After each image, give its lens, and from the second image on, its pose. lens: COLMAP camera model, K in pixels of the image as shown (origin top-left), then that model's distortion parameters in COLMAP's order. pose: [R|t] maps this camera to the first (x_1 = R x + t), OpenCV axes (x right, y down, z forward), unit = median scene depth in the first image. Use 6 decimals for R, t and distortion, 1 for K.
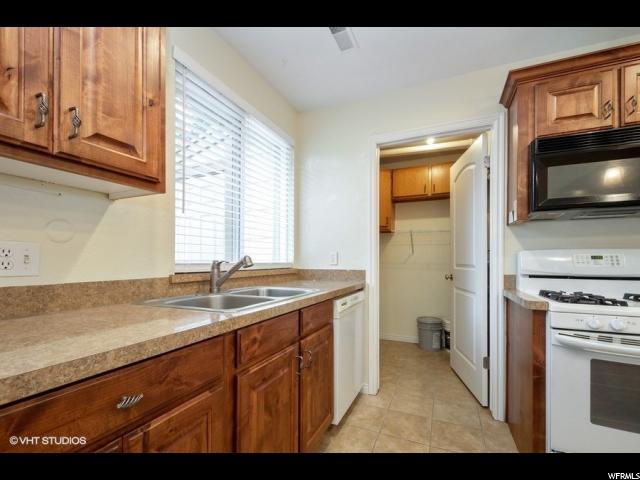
lens RADIAL K [[281.9, 0, 324.7], [0, 281.9, 257.5], [0, 0, 1]] dist [0.001189, -0.000276]
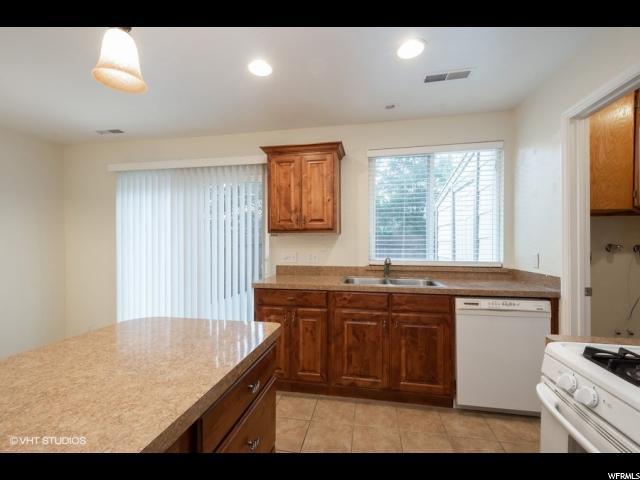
lens RADIAL K [[290.5, 0, 320.0], [0, 290.5, 240.0], [0, 0, 1]] dist [0.002331, -0.000196]
pose [[0.229928, -0.008659, -0.973169, 1.876054], [0.008188, 0.999942, -0.006963, -0.148152], [0.973173, -0.006367, 0.229985, 0.279185]]
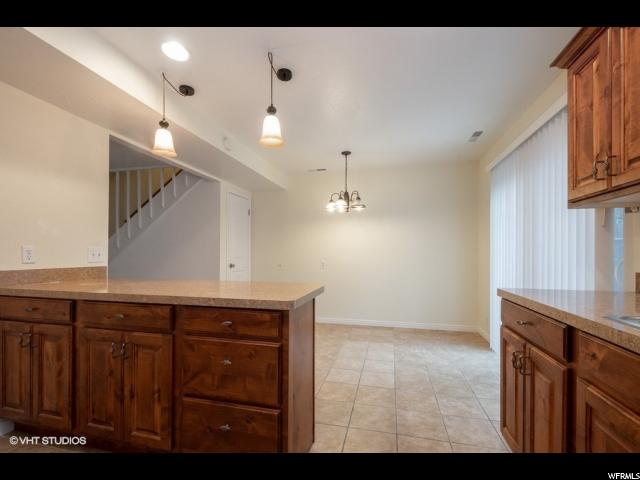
lens RADIAL K [[276.6, 0, 318.6], [0, 276.6, 251.6], [0, 0, 1]] dist [0.000865, -0.000105]
pose [[-0.989263, -0.000404, -0.146145, 0.634788], [0.001193, 0.999941, -0.010838, -0.005667], [0.146141, -0.010896, -0.989204, 1.621141]]
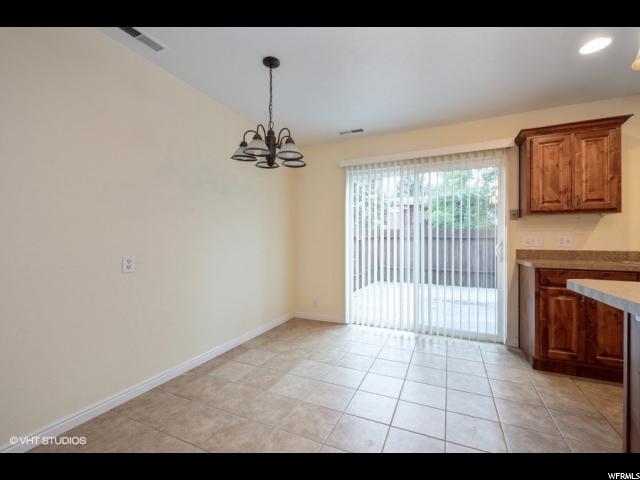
lens RADIAL K [[275.0, 0, 320.0], [0, 275.0, 240.0], [0, 0, 1]] dist [-0.001094, -0.000448]
pose [[-0.031706, -0.003860, -0.999490, 1.748010], [0.000037, 0.999993, -0.003863, 0.002853], [0.999497, -0.000159, -0.031706, -1.385666]]
